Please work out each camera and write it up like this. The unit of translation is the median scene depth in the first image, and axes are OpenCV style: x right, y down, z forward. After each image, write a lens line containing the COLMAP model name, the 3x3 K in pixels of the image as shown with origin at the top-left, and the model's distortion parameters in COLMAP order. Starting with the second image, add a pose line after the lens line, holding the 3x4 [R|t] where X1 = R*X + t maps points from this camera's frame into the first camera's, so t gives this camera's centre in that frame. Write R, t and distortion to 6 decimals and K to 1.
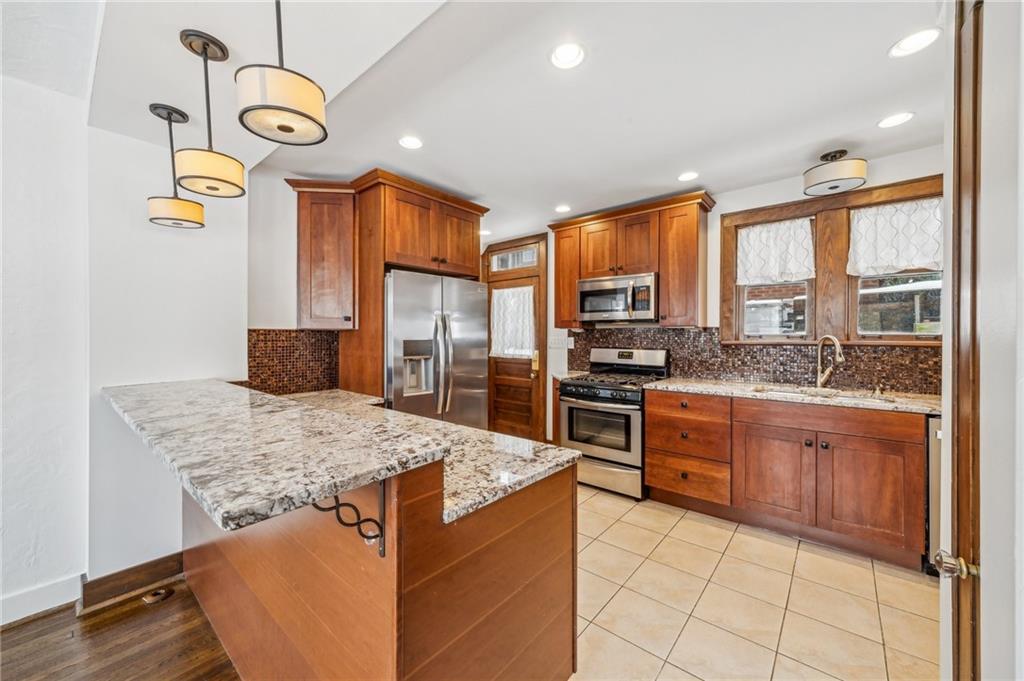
lens RADIAL K [[390.8, 0, 514.8], [0, 390.8, 336.6], [0, 0, 1]] dist [0.000920, -0.000013]
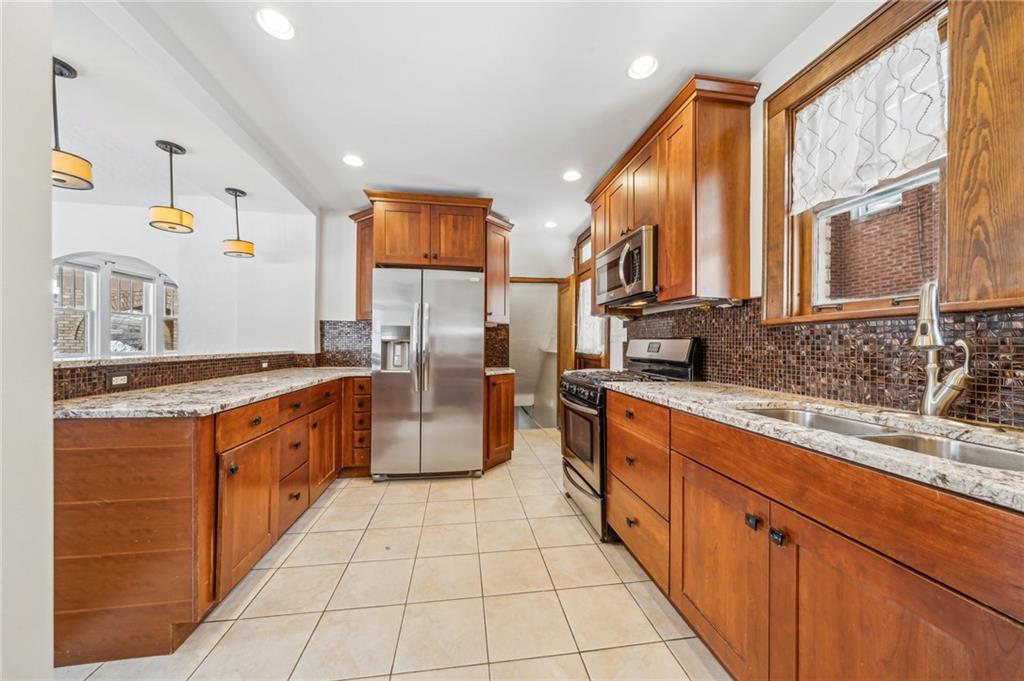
lens RADIAL K [[352.3, 0, 511.9], [0, 352.3, 344.1], [0, 0, 1]] dist [-0.000060, 0.000135]
pose [[0.745138, 0.006161, -0.666882, 0.664014], [-0.010716, 0.999939, -0.002736, 0.057827], [0.666825, 0.009185, 0.745158, 0.409517]]
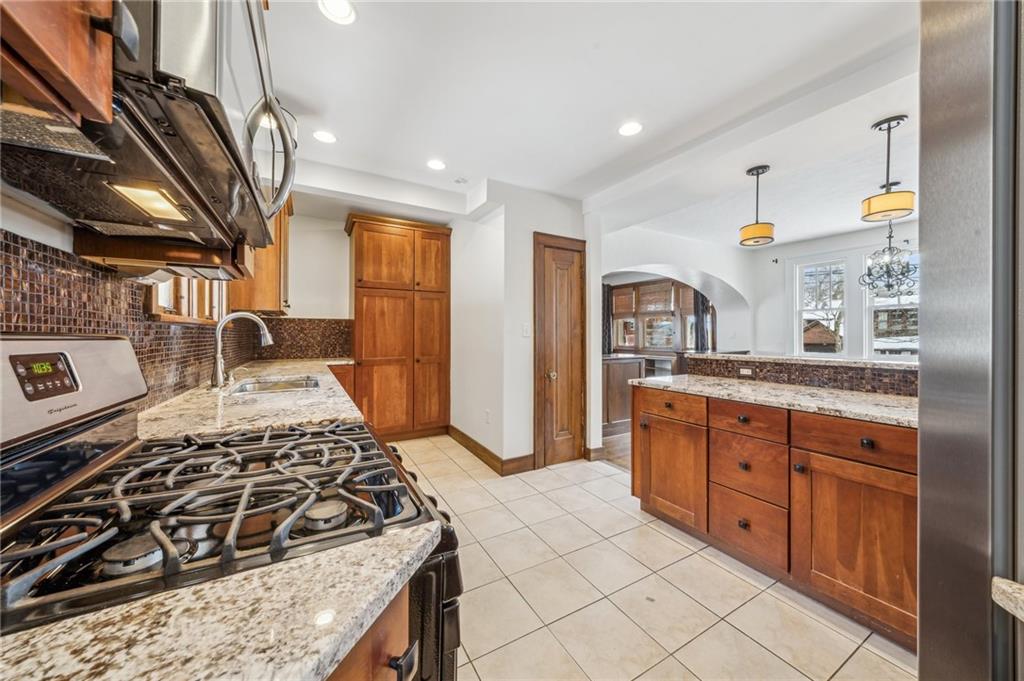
lens RADIAL K [[352.3, 0, 511.9], [0, 352.3, 337.1], [0, 0, 1]] dist [-0.000060, 0.000135]
pose [[-0.938195, -0.000164, 0.346108, 0.078576], [0.000630, 0.999997, 0.002181, 0.040188], [-0.346108, 0.002264, -0.938192, 1.306237]]
